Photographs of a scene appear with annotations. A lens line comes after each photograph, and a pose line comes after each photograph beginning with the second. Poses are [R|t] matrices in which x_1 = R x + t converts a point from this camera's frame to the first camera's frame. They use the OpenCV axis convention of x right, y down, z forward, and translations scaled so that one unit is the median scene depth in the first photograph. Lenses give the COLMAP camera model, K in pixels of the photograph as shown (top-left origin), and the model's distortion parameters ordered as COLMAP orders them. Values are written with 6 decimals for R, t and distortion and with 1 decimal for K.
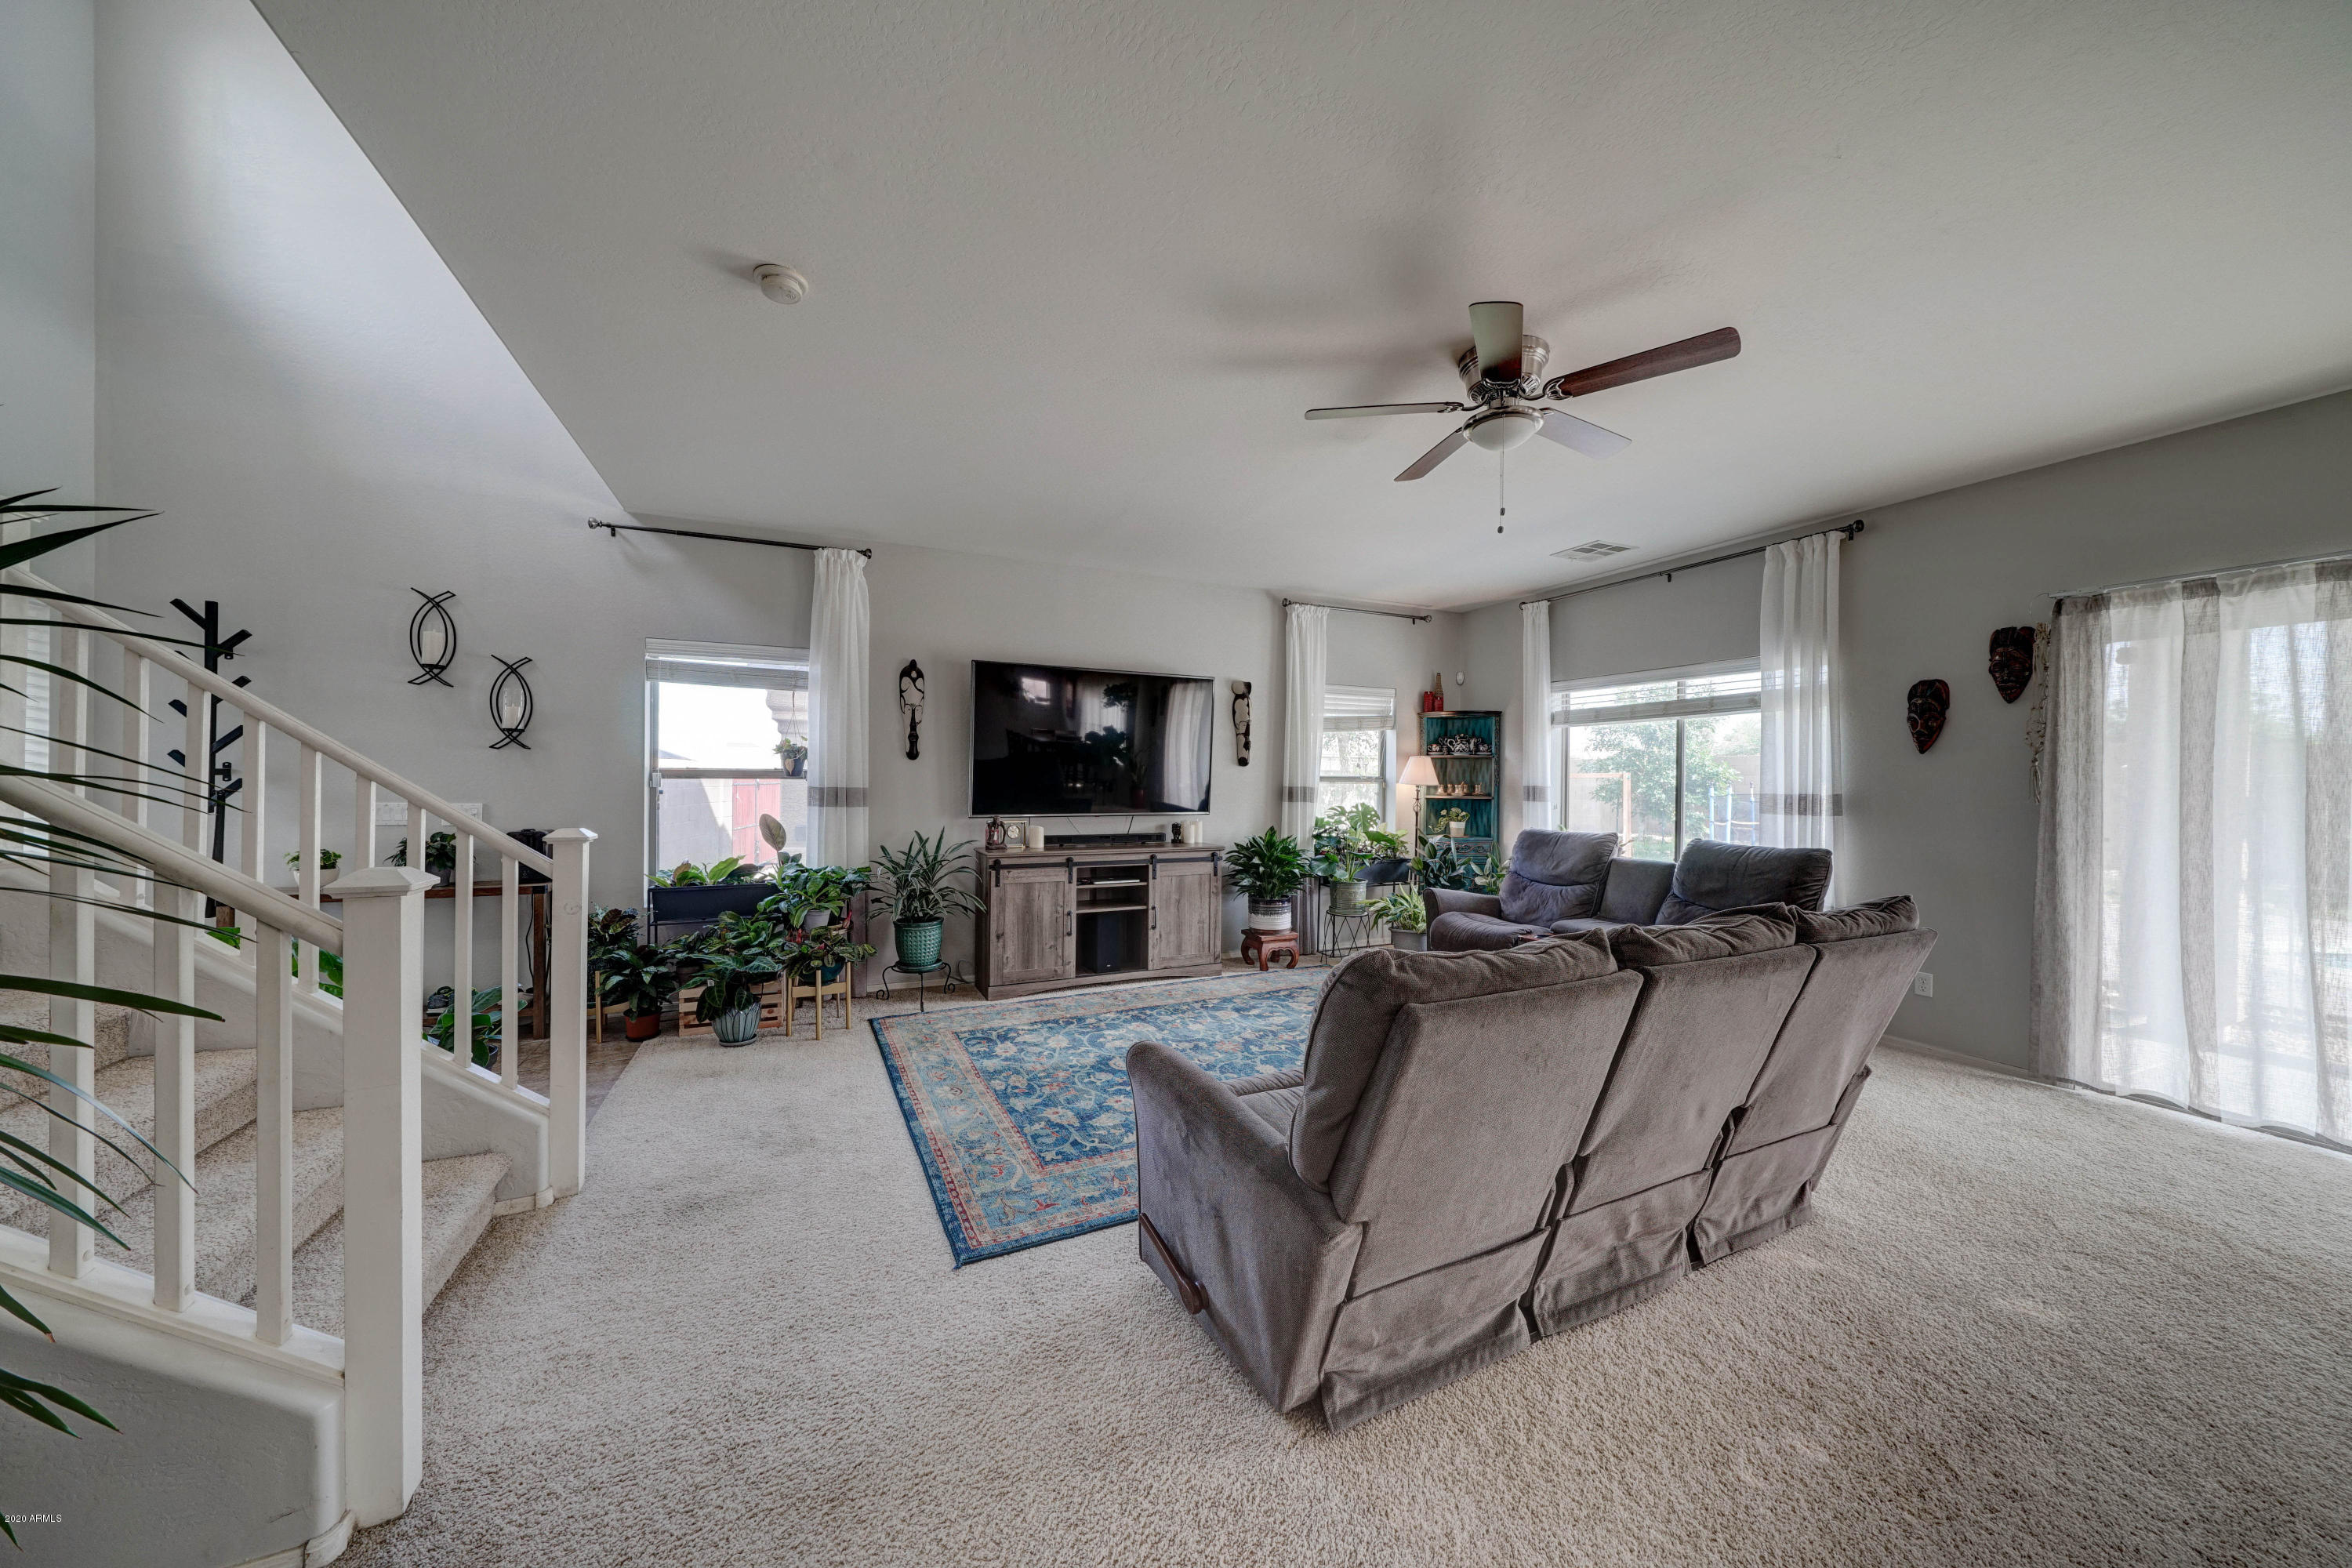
lens RADIAL K [[804.4, 0, 1184.3], [0, 804.4, 777.2], [0, 0, 1]] dist [-0.002455, -0.000379]
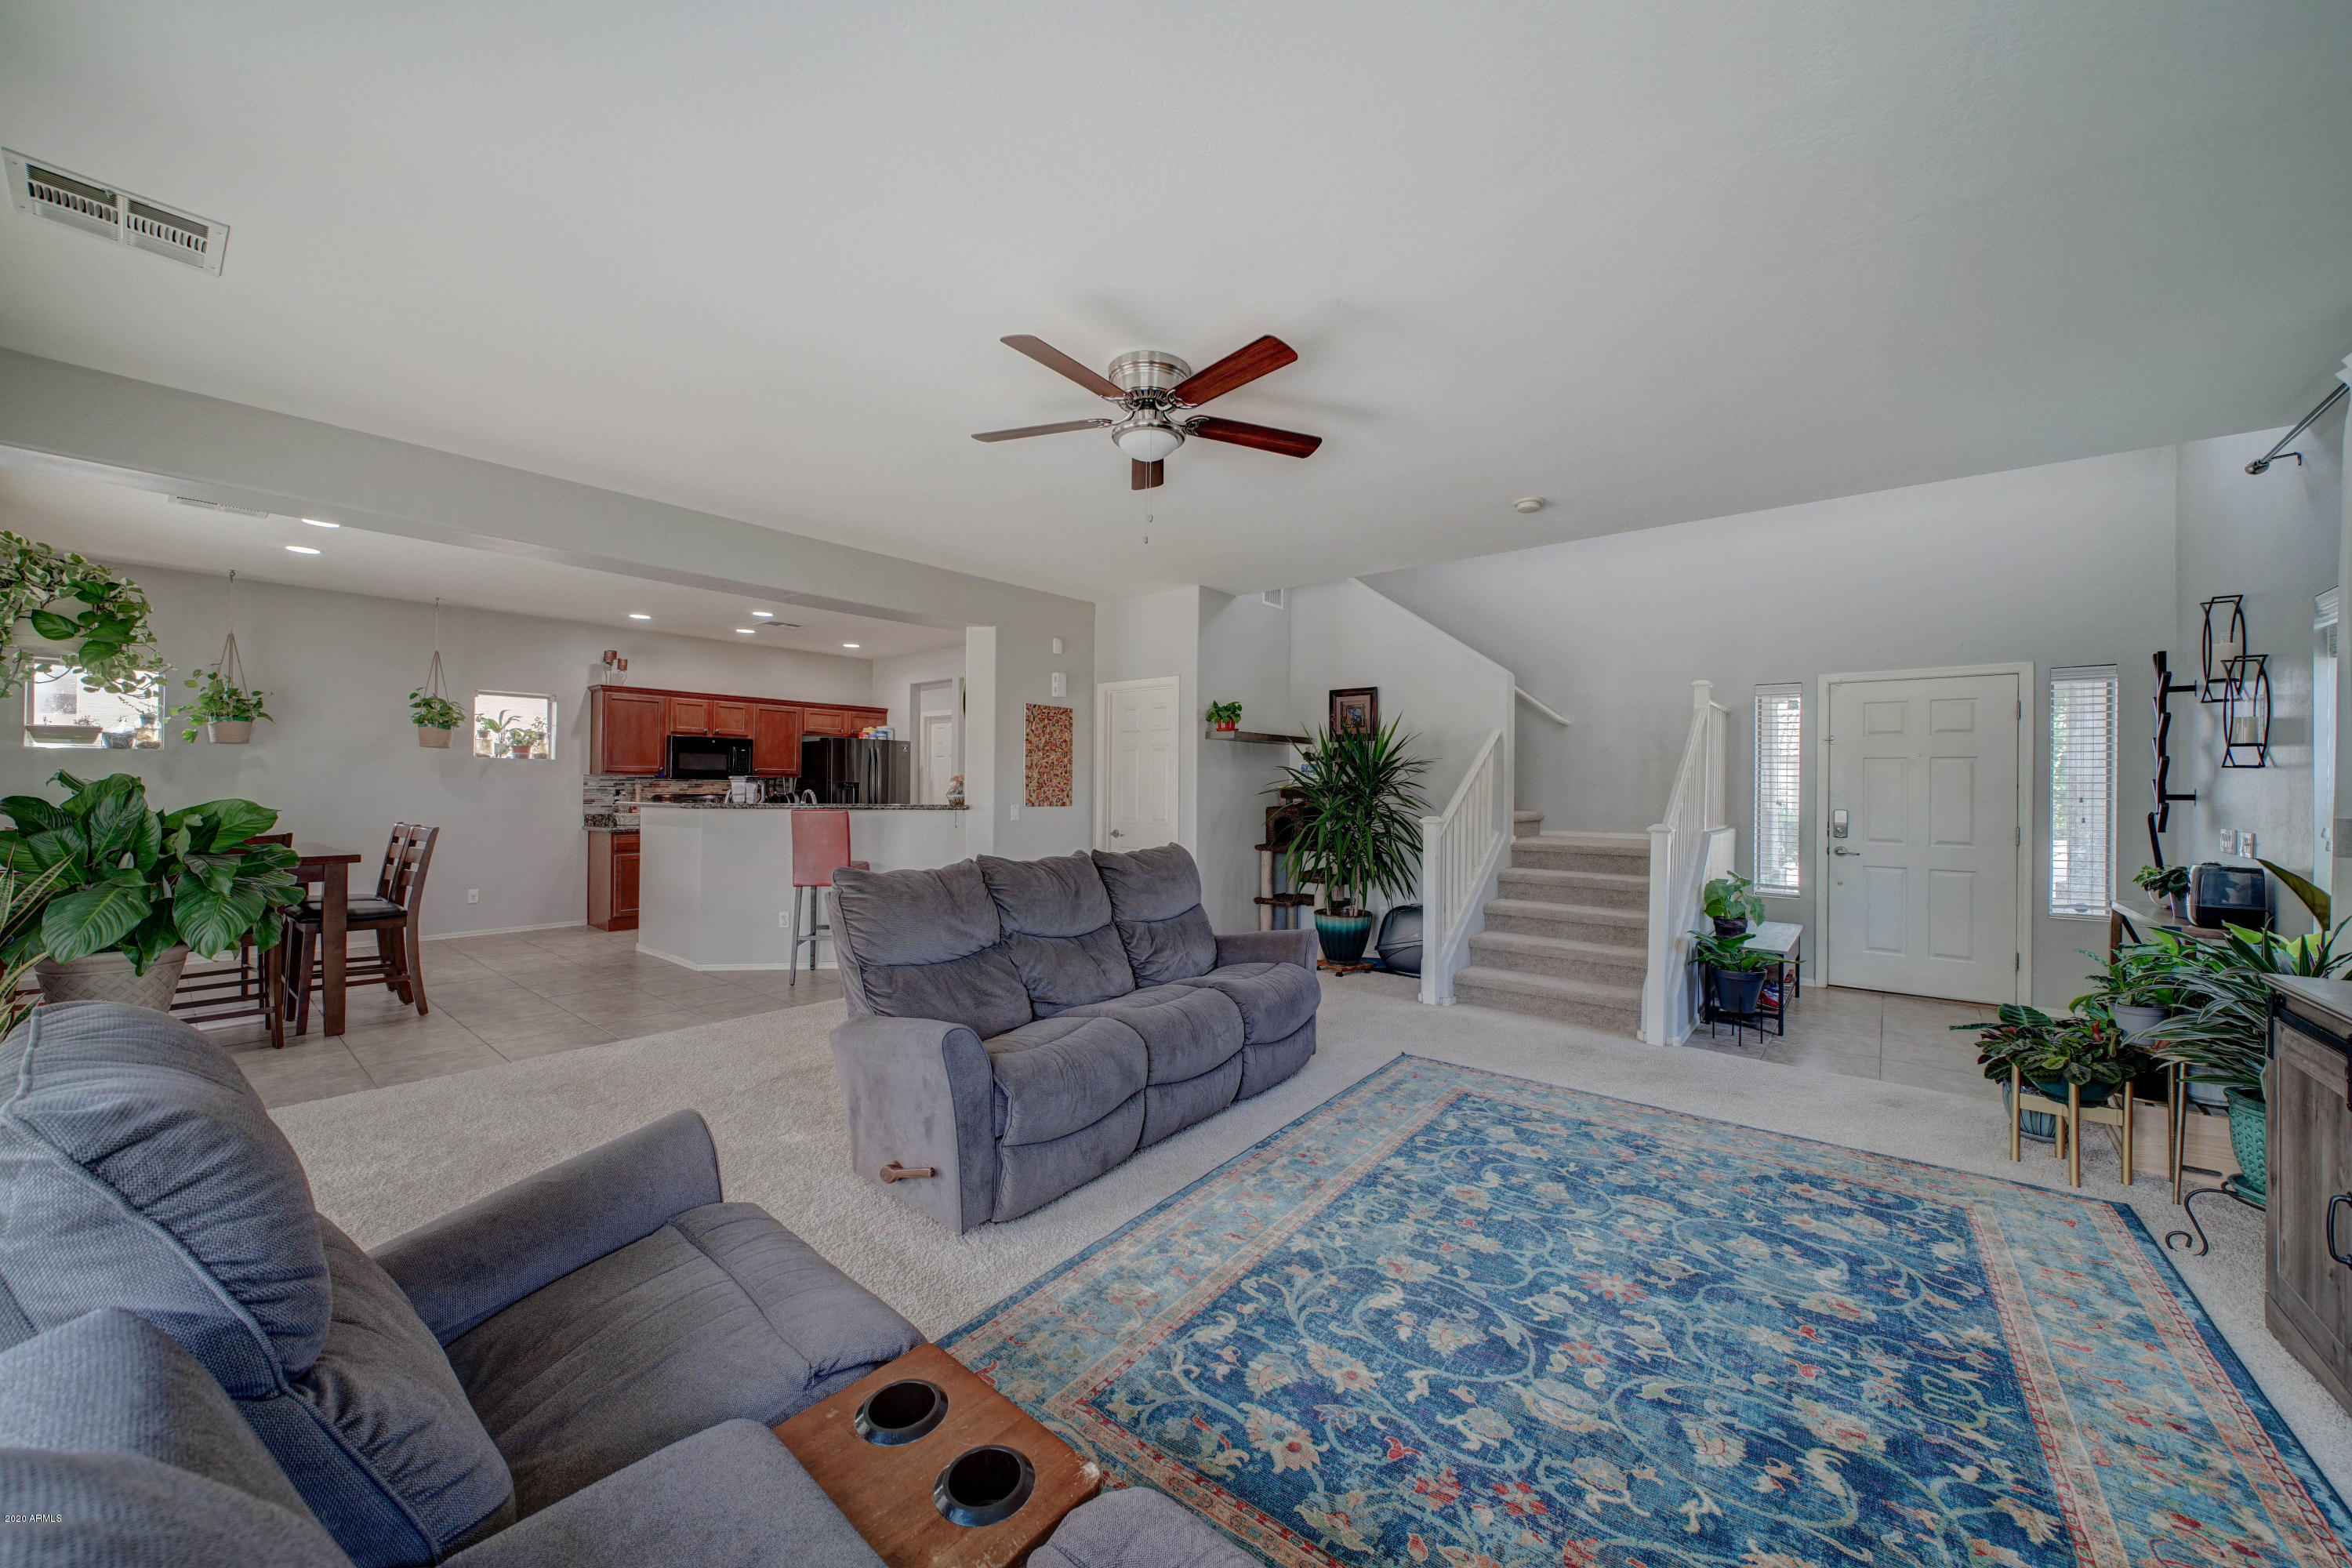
lens RADIAL K [[858.9, 0, 1174.1], [0, 858.9, 787.0], [0, 0, 1]] dist [-0.000572, -0.000017]
pose [[-0.903434, -0.020077, -0.428258, 0.457292], [-0.019483, 0.999794, -0.005771, 0.007922], [0.428285, 0.003130, -0.903638, 1.111963]]
